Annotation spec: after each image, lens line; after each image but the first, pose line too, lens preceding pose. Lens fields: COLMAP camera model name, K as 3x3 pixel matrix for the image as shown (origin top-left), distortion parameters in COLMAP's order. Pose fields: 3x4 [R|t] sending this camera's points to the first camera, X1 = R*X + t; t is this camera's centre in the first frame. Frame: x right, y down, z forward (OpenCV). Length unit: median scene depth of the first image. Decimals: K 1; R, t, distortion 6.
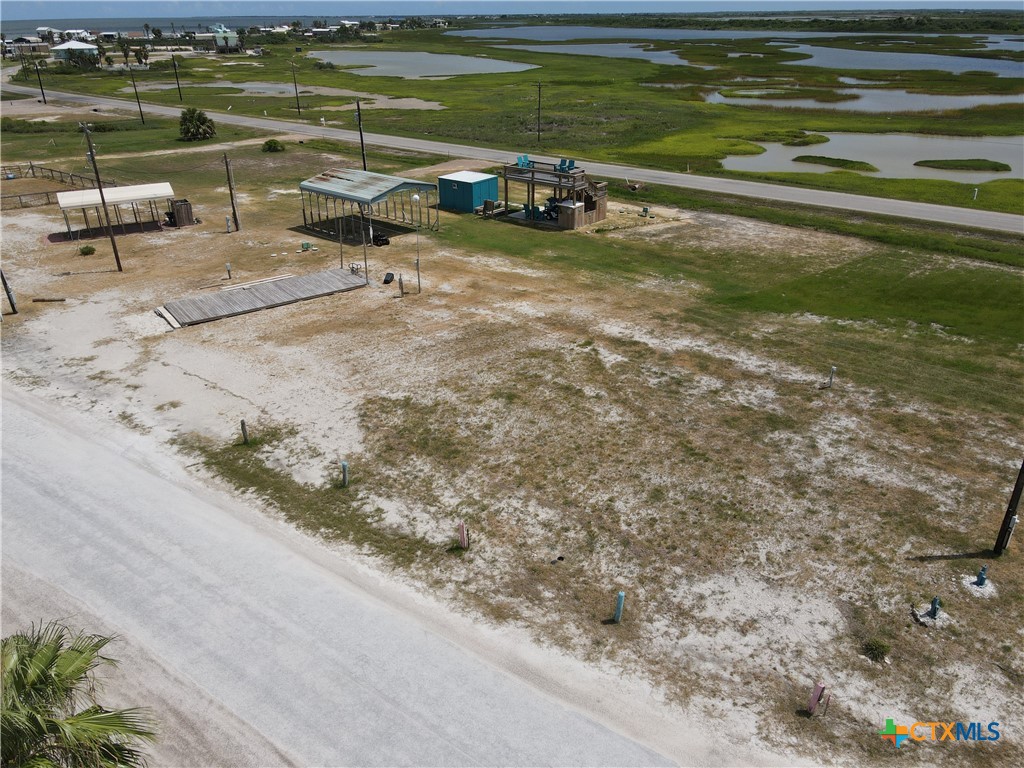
lens RADIAL K [[756.3, 0, 510.0], [0, 756.3, 379.9], [0, 0, 1]] dist [-0.004281, 0.039224]
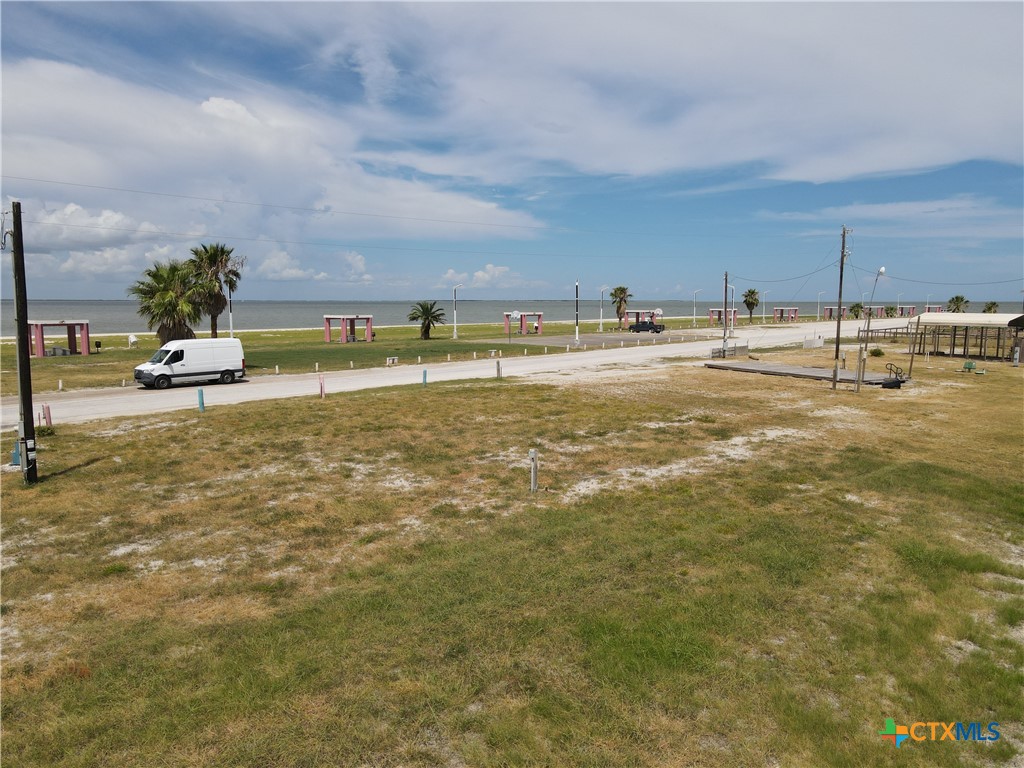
lens RADIAL K [[756.3, 0, 510.0], [0, 756.3, 379.9], [0, 0, 1]] dist [-0.004281, 0.039224]
pose [[-0.124774, 0.112058, -0.985837, 0.656914], [-0.433759, 0.887461, 0.155775, -0.092029], [0.892348, 0.447052, -0.062125, 0.713239]]
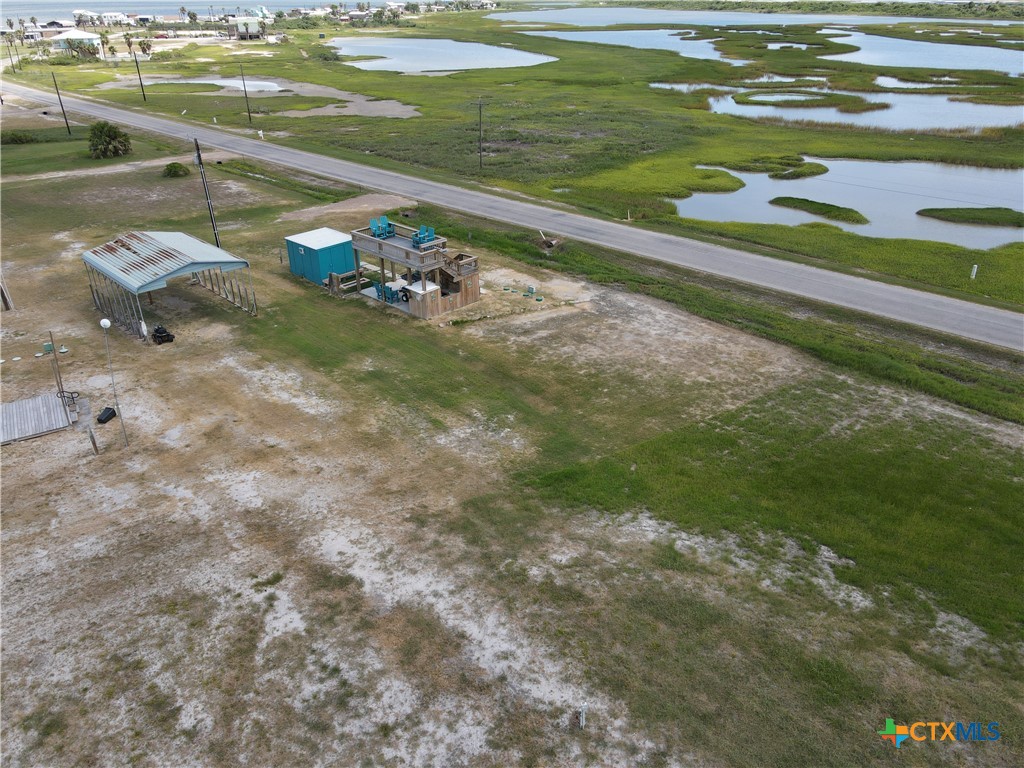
lens RADIAL K [[756.3, 0, 510.0], [0, 756.3, 379.9], [0, 0, 1]] dist [-0.004281, 0.039224]
pose [[0.997451, 0.033714, -0.062886, 0.285477], [-0.032305, 0.999207, 0.023288, -0.203039], [0.063621, -0.021197, 0.997749, 0.289618]]
